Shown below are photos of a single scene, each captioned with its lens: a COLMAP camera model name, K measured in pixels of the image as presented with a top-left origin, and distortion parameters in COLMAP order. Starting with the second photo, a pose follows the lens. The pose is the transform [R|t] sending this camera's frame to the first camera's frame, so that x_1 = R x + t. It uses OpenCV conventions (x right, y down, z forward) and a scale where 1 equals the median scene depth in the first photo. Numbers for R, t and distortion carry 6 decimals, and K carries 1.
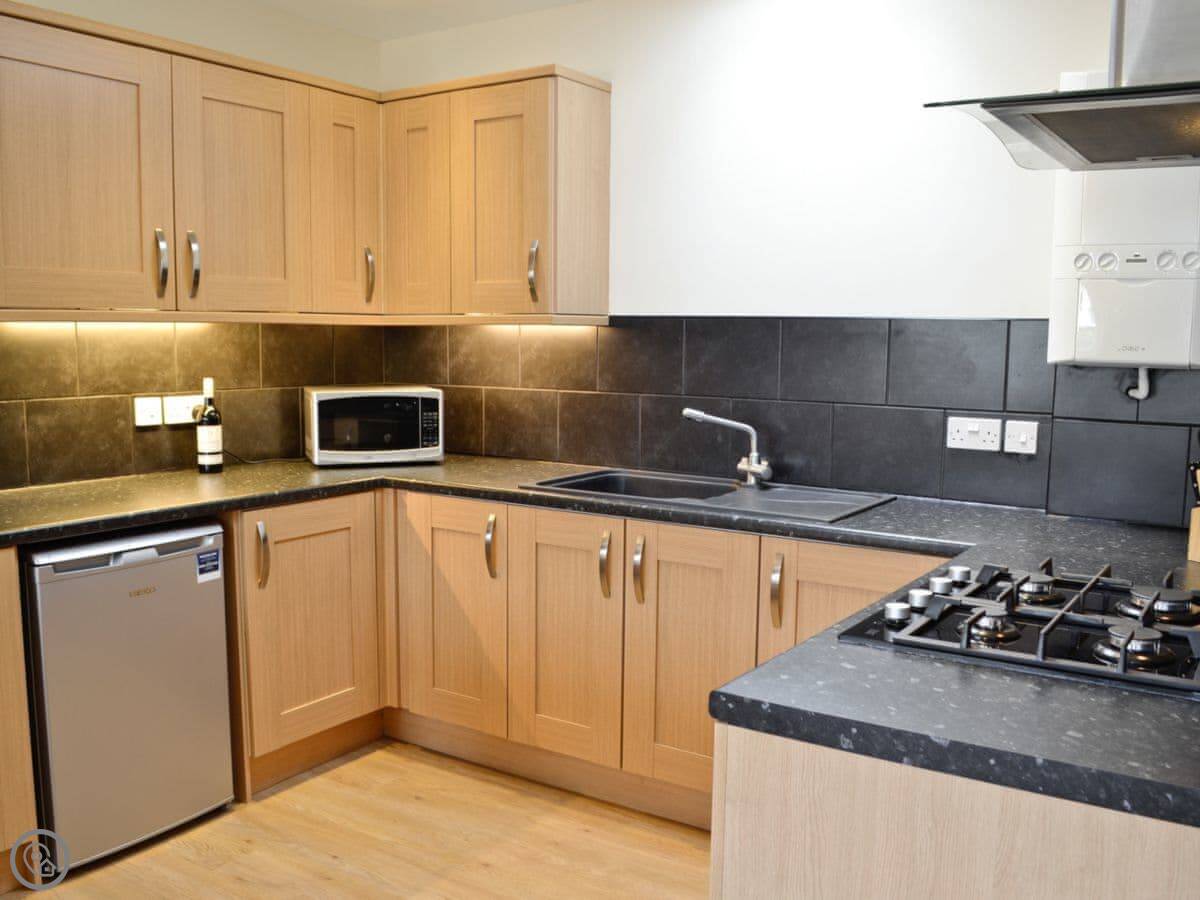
lens RADIAL K [[1081.7, 0, 601.5], [0, 1081.7, 466.4], [0, 0, 1]] dist [-0.017340, -0.009220]
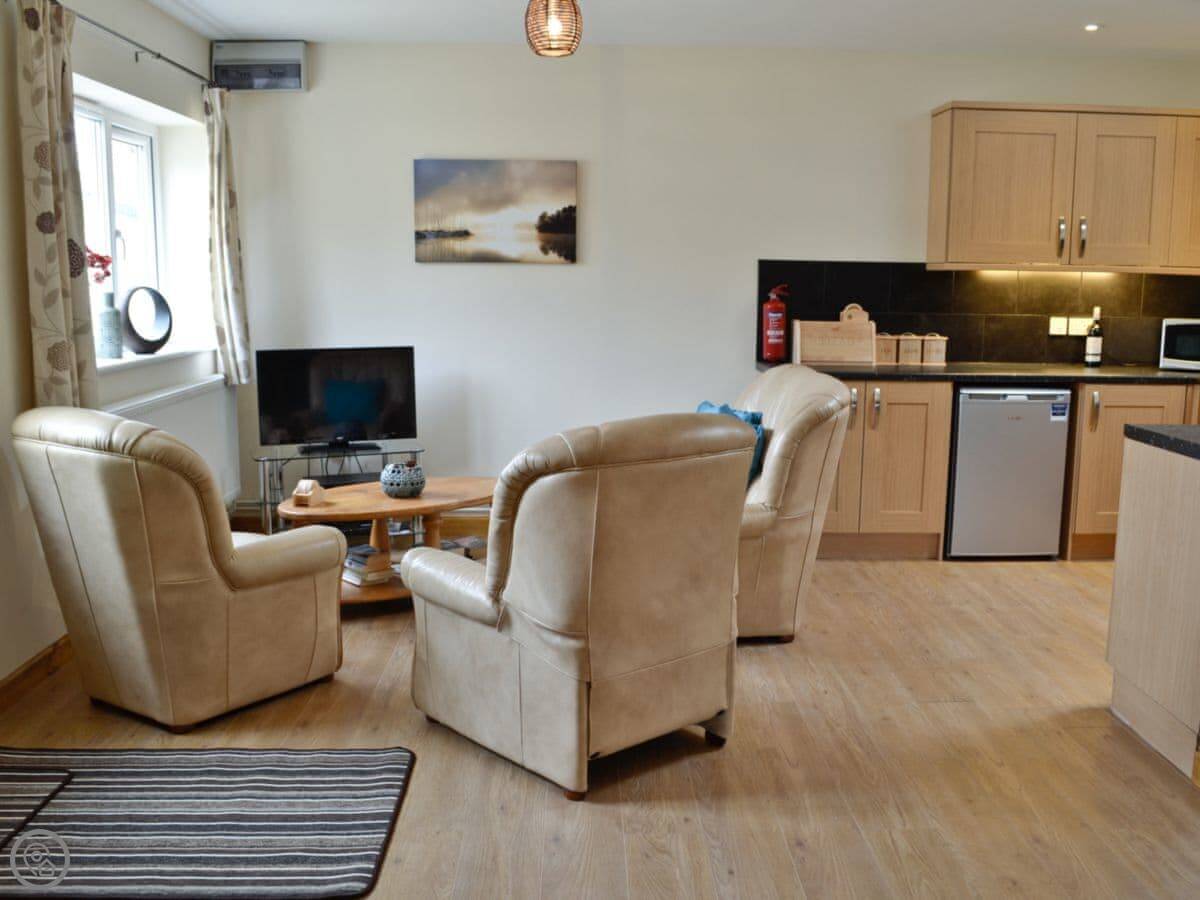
lens RADIAL K [[1097.0, 0, 600.0], [0, 1097.0, 450.0], [0, 0, 1]] dist [-0.000073, -0.209296]
pose [[0.569669, 0.124291, -0.812422, 0.590809], [-0.104330, 0.991438, 0.078523, 0.084428], [0.815225, 0.040028, 0.577759, -0.555990]]
